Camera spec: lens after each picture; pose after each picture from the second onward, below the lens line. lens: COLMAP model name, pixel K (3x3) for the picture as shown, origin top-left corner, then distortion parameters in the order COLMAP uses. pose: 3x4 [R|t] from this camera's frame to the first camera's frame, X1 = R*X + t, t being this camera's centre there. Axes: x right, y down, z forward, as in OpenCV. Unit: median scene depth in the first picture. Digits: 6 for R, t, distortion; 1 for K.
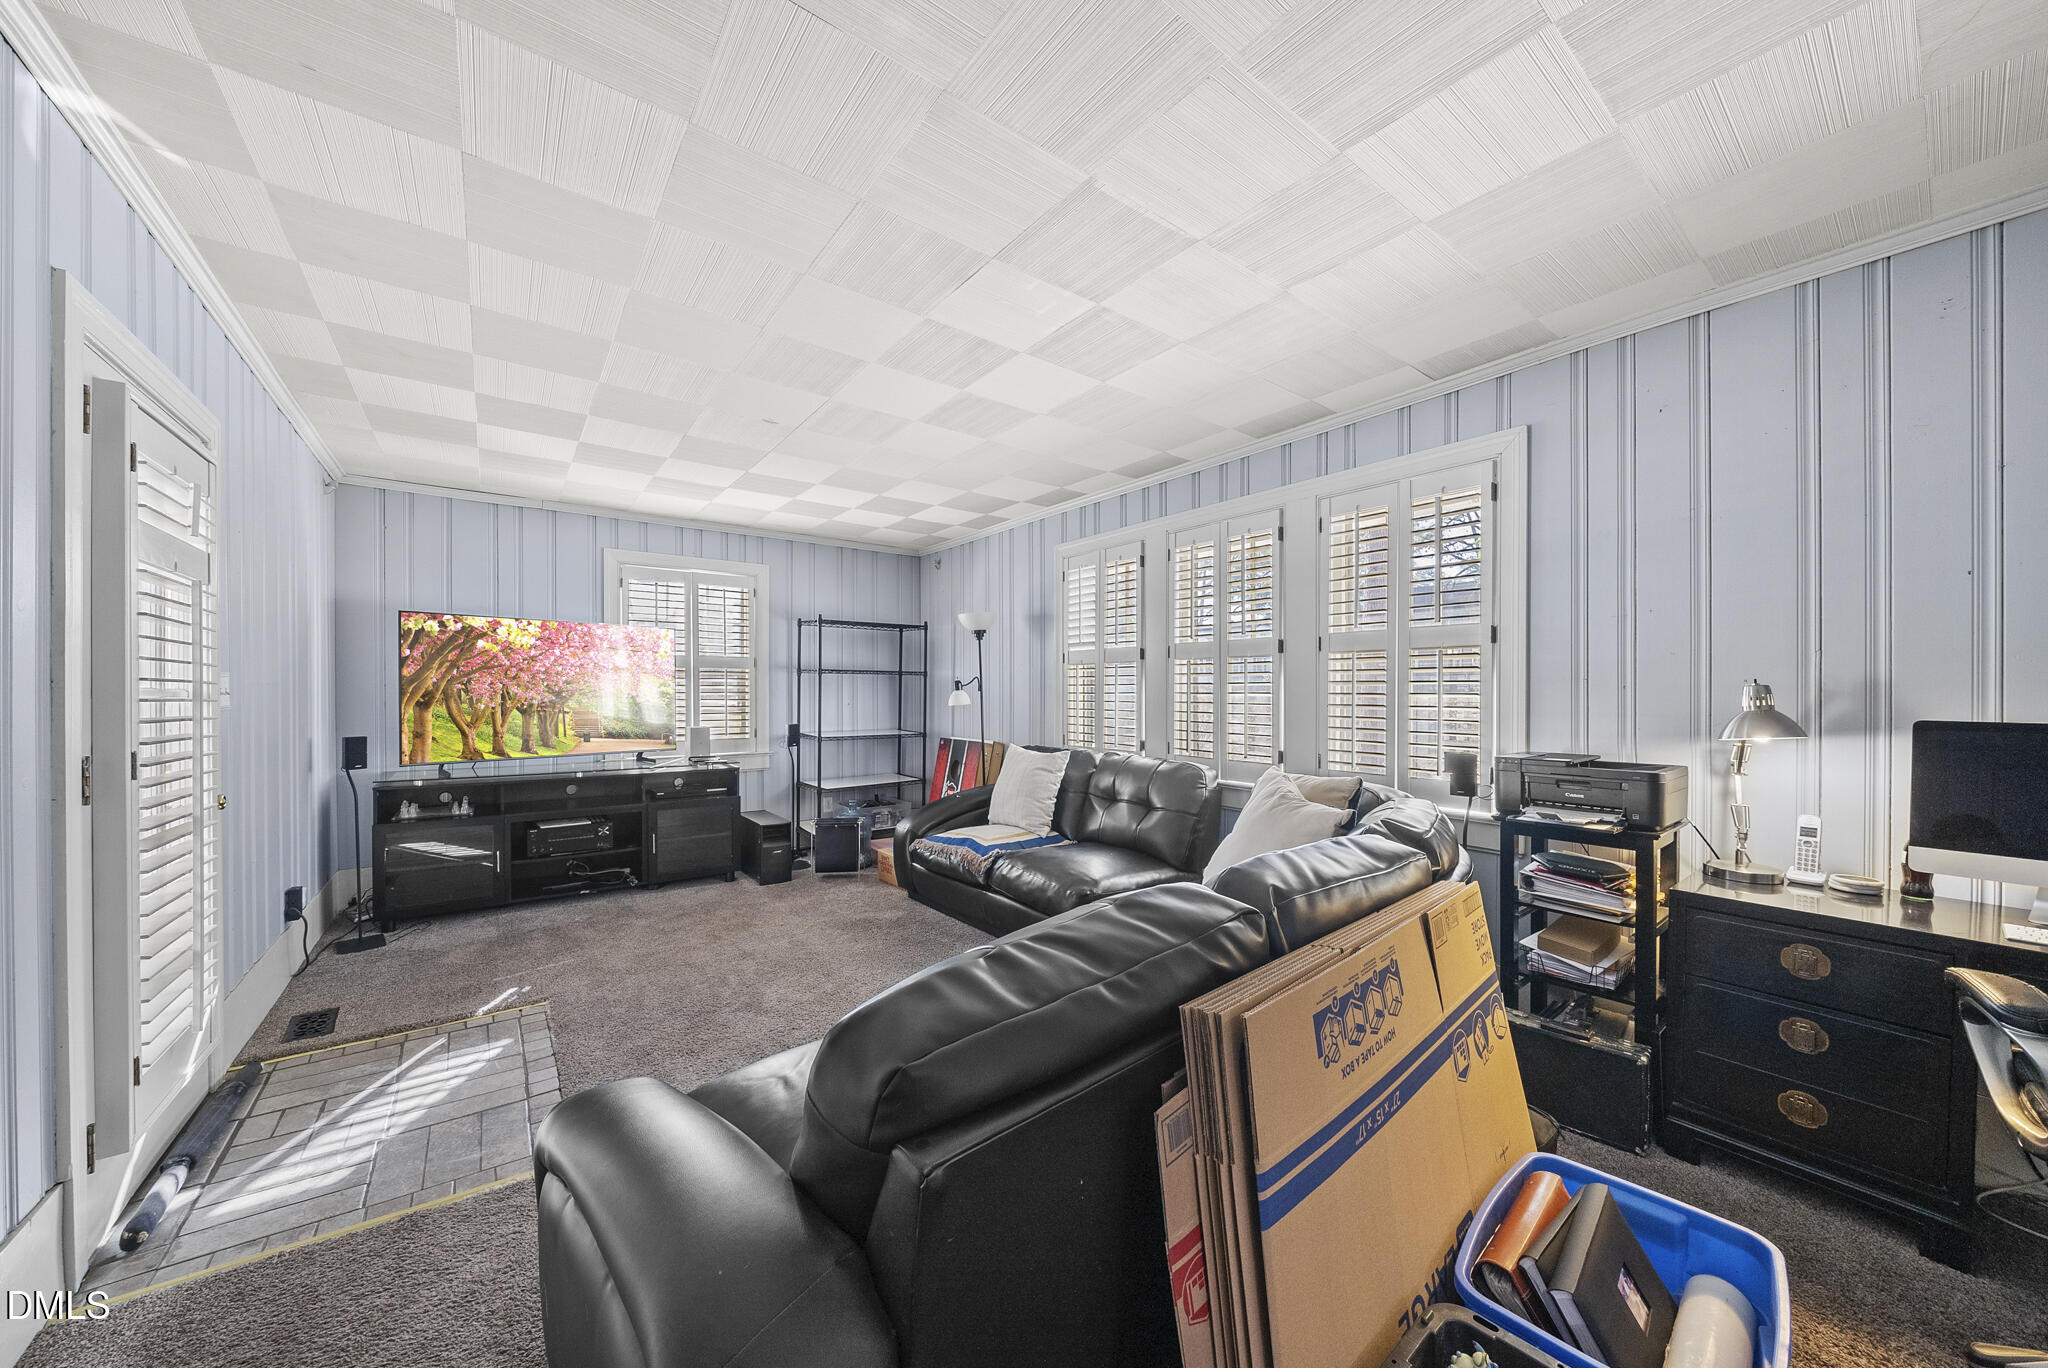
lens RADIAL K [[708.8, 0, 1021.5], [0, 708.8, 690.6], [0, 0, 1]] dist [-0.007754, -0.000238]
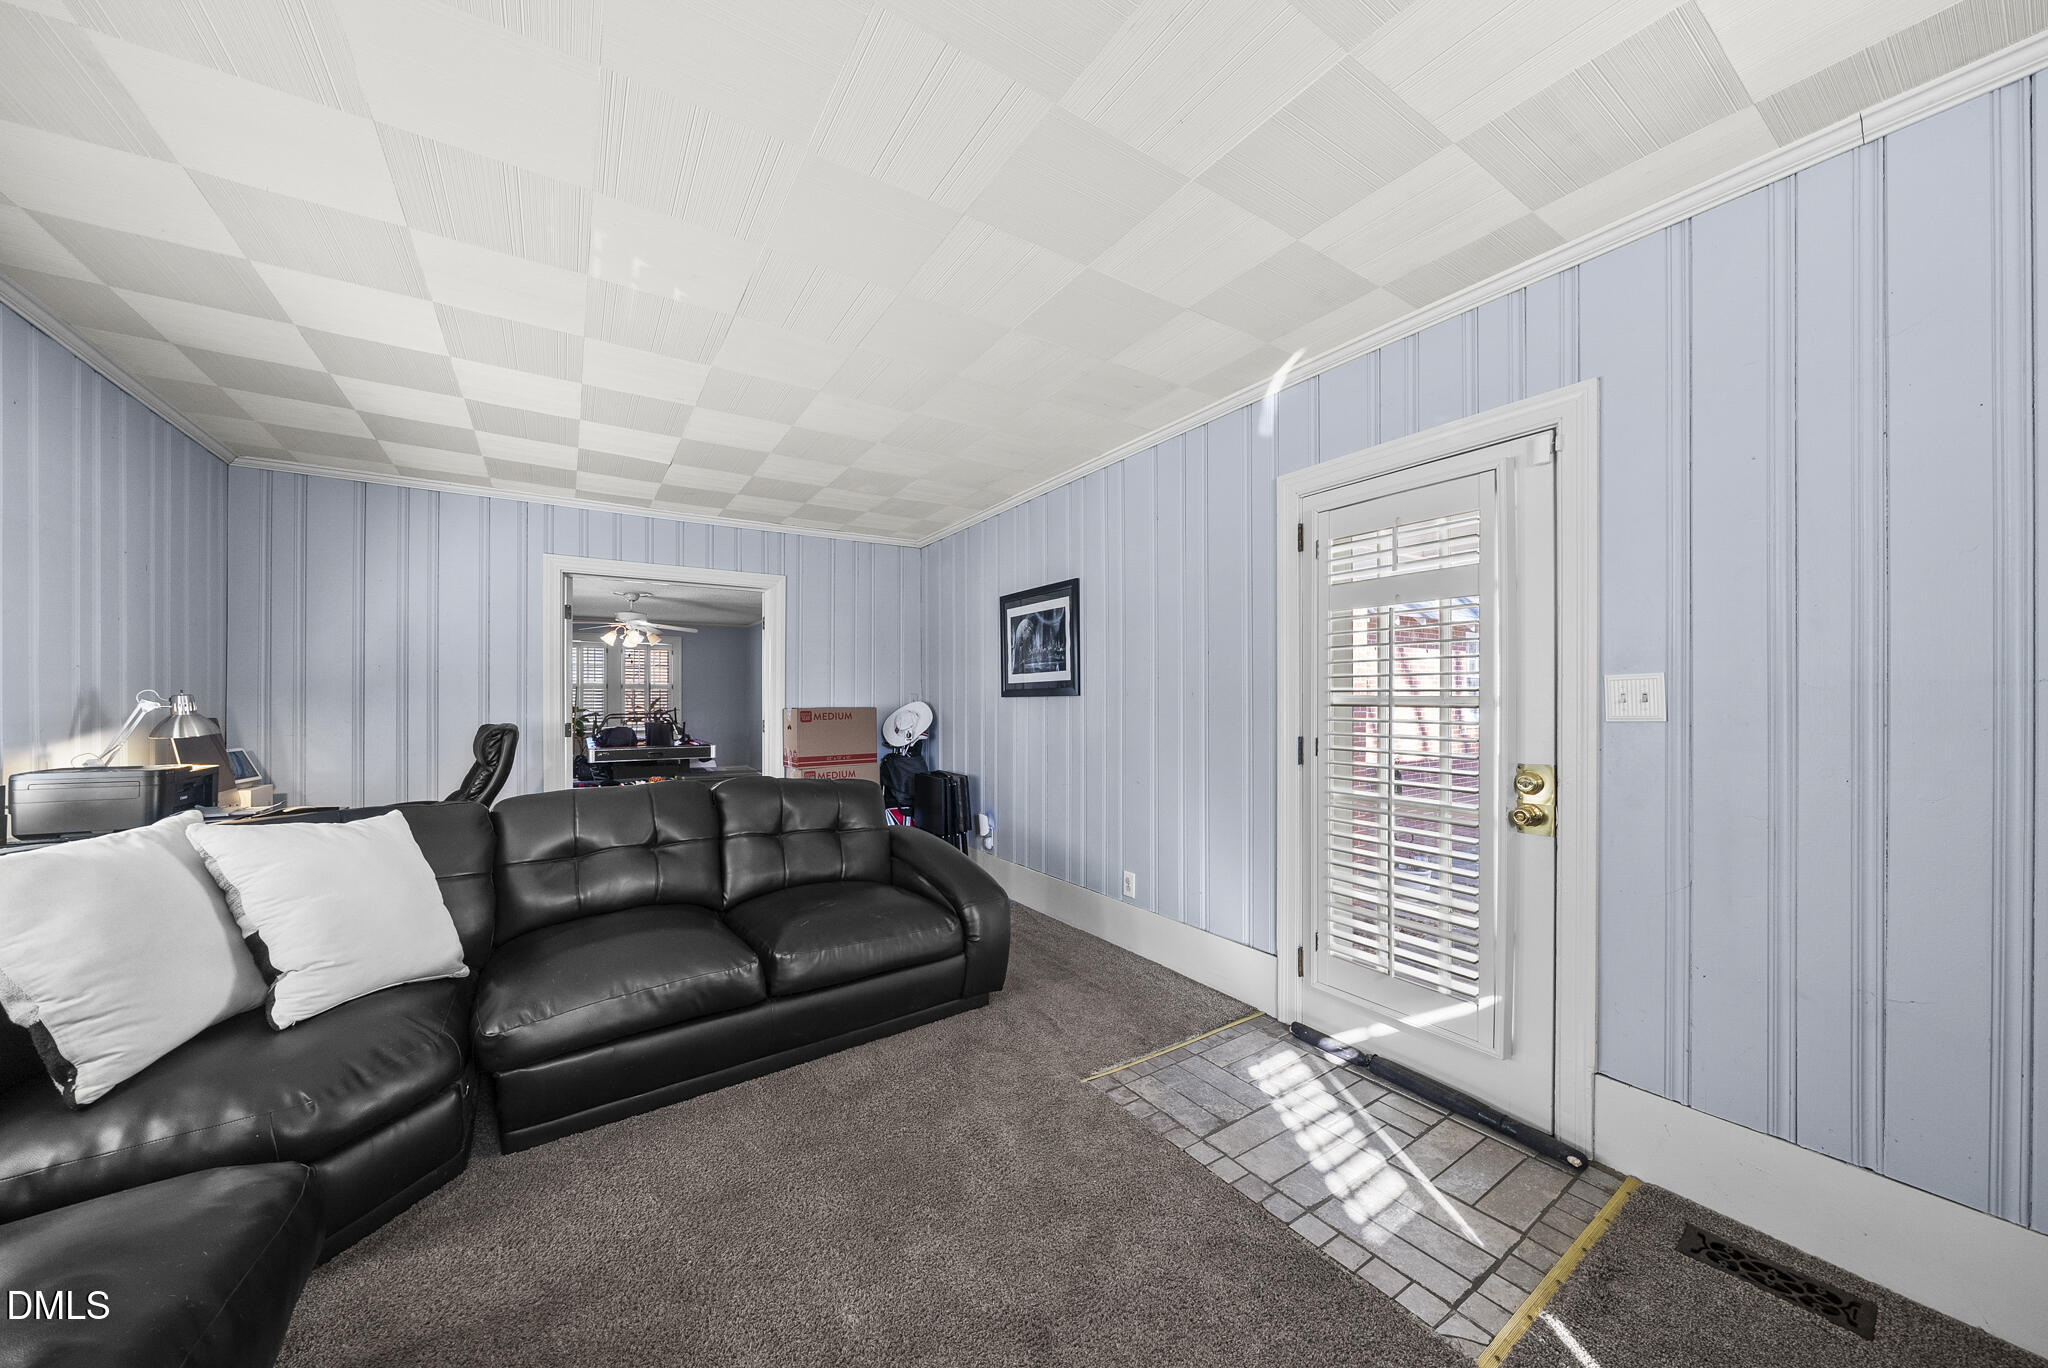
lens RADIAL K [[708.8, 0, 1021.5], [0, 708.8, 690.6], [0, 0, 1]] dist [-0.007754, -0.000238]
pose [[-0.998004, 0.009059, 0.062494, -0.540266], [0.008468, 0.999917, -0.009729, -0.007229], [-0.062577, -0.009180, -0.997998, 2.008030]]
